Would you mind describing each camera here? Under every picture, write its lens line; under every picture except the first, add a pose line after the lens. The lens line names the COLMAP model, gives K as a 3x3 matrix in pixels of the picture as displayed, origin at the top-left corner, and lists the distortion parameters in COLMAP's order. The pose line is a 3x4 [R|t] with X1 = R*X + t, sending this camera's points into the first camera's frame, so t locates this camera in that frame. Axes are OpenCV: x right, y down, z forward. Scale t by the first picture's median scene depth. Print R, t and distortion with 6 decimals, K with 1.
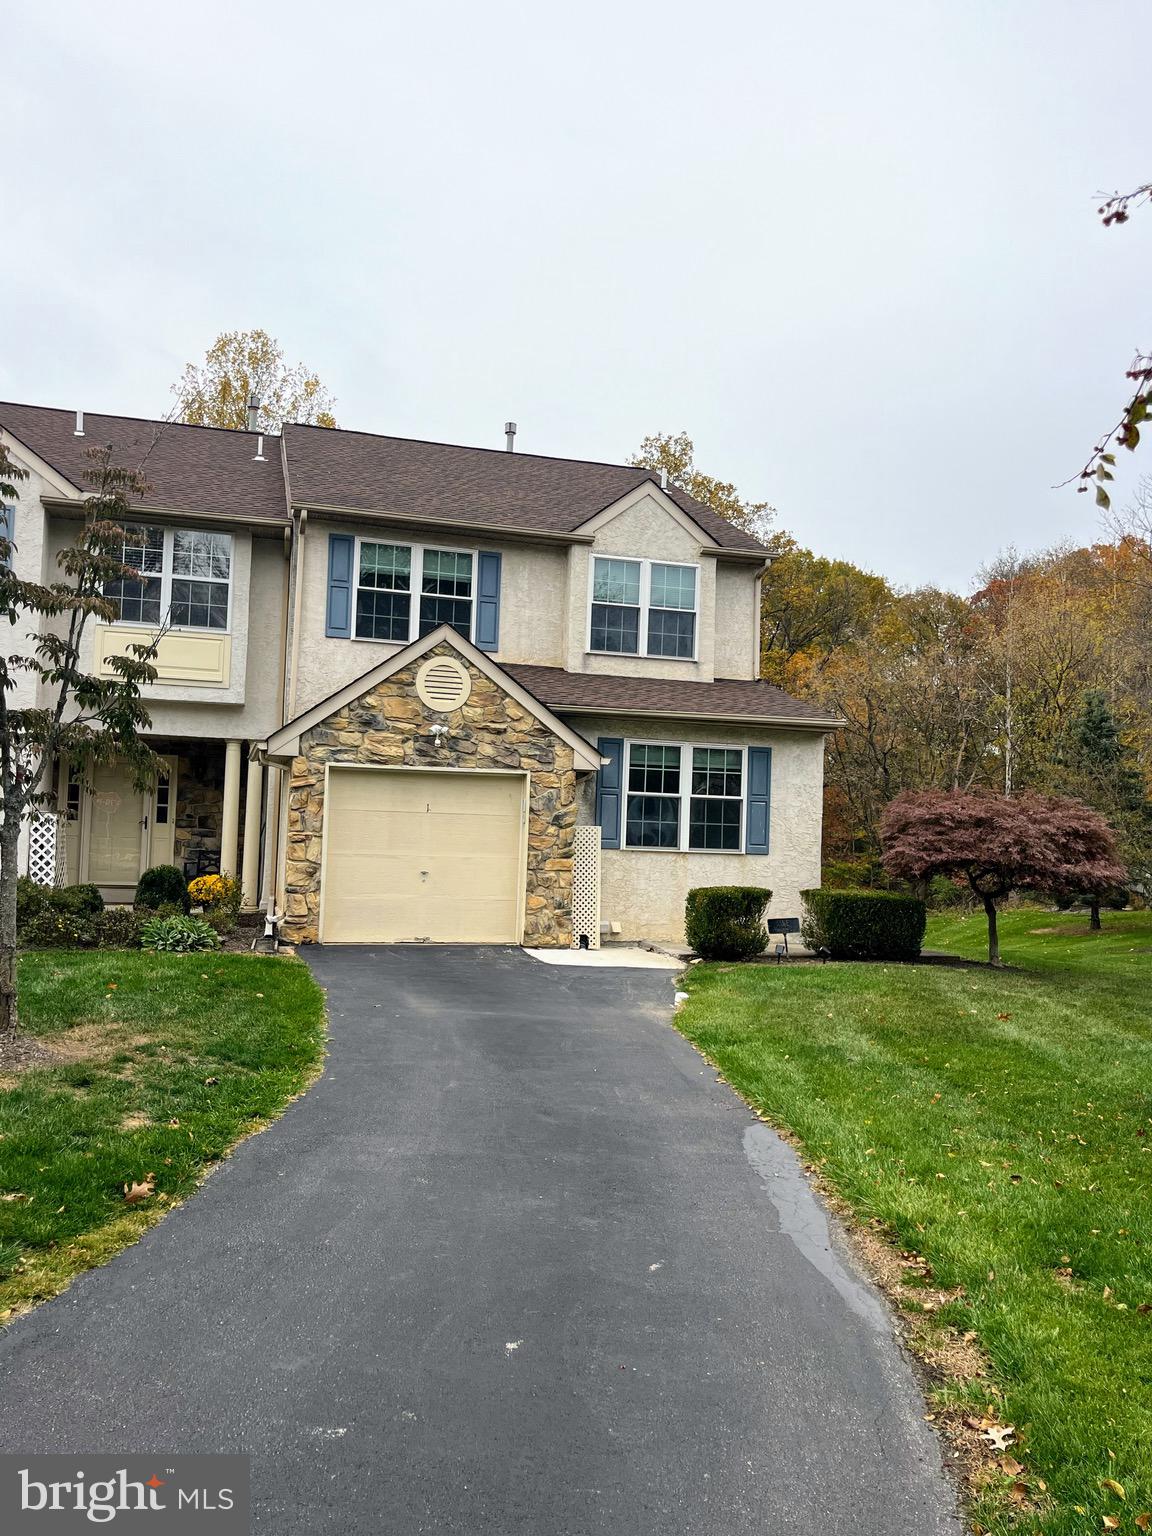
lens RADIAL K [[1164.9, 0, 576.0], [0, 1164.9, 768.0], [0, 0, 1]] dist [0.027390, -0.002588]
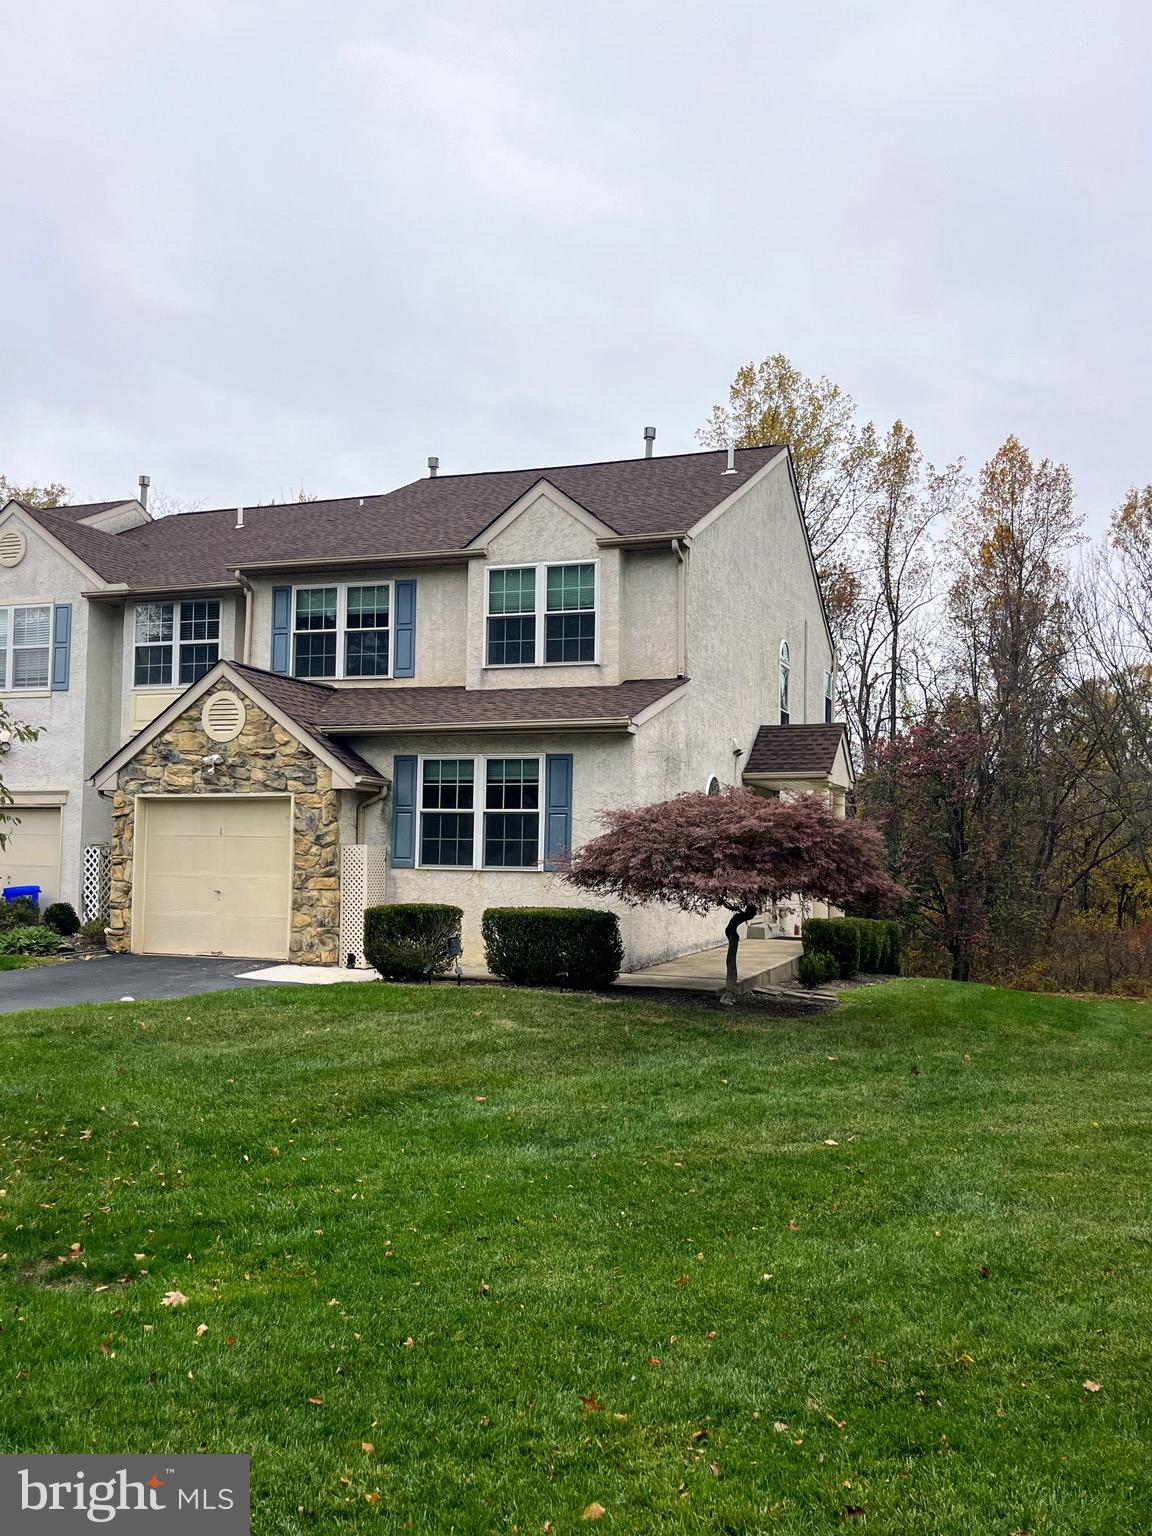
lens RADIAL K [[1280.9, 0, 576.0], [0, 1280.9, 768.0], [0, 0, 1]] dist [0.013287, 0.000520]
pose [[0.817265, -0.062820, -0.572828, 0.746991], [0.042933, 0.997915, -0.048185, 0.042139], [0.574661, 0.014787, 0.818258, 0.192986]]
